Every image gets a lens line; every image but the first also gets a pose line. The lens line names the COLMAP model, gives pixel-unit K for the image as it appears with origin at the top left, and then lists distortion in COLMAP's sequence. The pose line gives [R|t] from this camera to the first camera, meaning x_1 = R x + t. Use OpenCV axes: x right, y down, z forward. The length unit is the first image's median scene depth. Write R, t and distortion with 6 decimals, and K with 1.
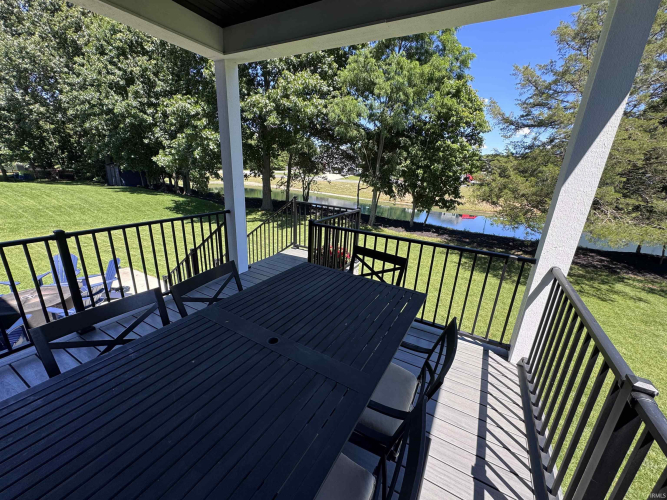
lens RADIAL K [[267.0, 0, 333.1], [0, 267.0, 250.8], [0, 0, 1]] dist [0.003168, -0.000705]
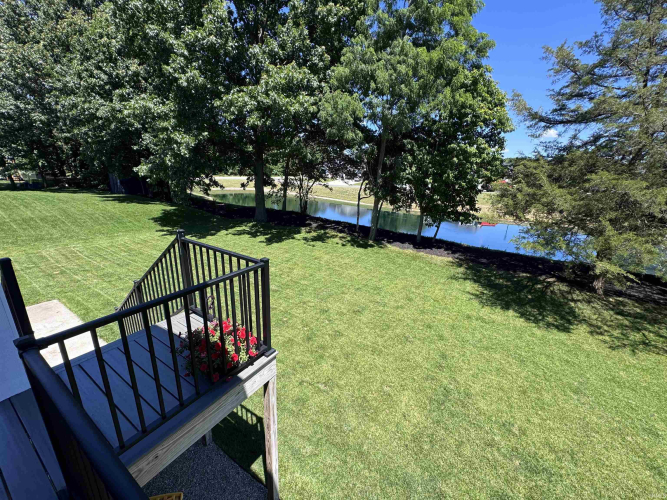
lens RADIAL K [[267.0, 0, 335.0], [0, 267.0, 250.2], [0, 0, 1]] dist [0.003168, -0.000705]
pose [[0.998370, 0.010409, -0.056123, 0.081379], [-0.011635, 0.999700, -0.021568, -0.049131], [0.055882, 0.022186, 0.998191, 0.143788]]
